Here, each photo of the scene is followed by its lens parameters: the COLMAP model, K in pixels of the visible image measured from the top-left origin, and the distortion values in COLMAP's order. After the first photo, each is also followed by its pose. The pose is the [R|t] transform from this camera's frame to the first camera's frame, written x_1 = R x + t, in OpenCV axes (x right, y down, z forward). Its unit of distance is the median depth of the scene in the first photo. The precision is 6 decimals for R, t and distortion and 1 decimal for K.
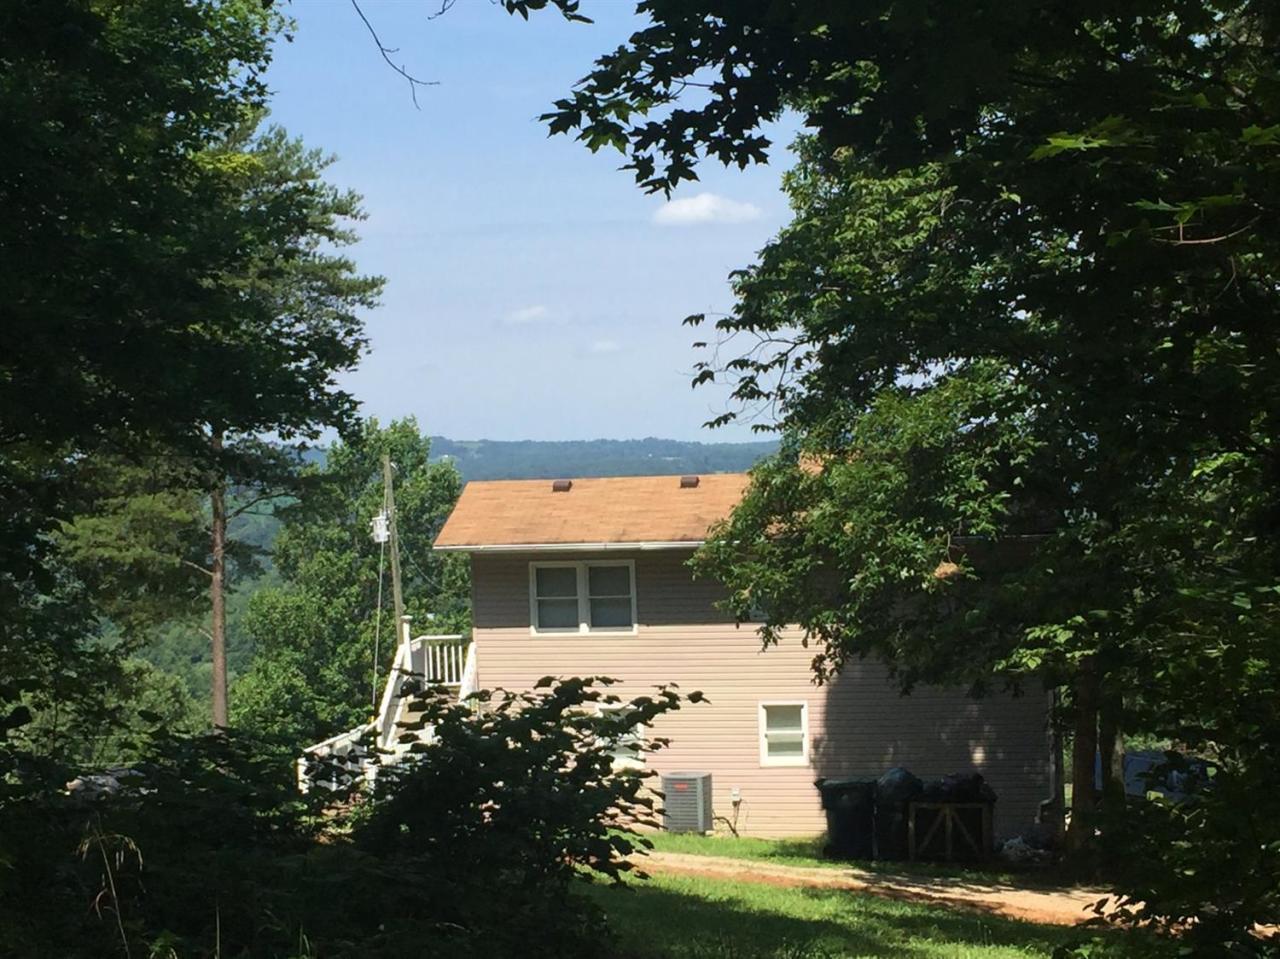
lens RADIAL K [[2392.4, 0, 639.8], [0, 2392.4, 481.0], [0, 0, 1]] dist [0.072151, 0.000000]
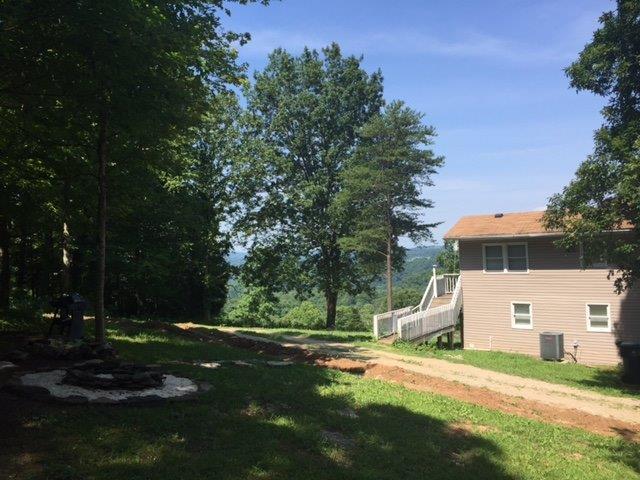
lens RADIAL K [[535.0, 0, 322.8], [0, 535.0, 237.9], [0, 0, 1]] dist [0.003116, -0.003021]
pose [[0.916238, -0.009690, -0.400518, 0.024900], [-0.001576, 0.999613, -0.027790, 0.044129], [0.400632, 0.026094, 0.915868, 0.427653]]
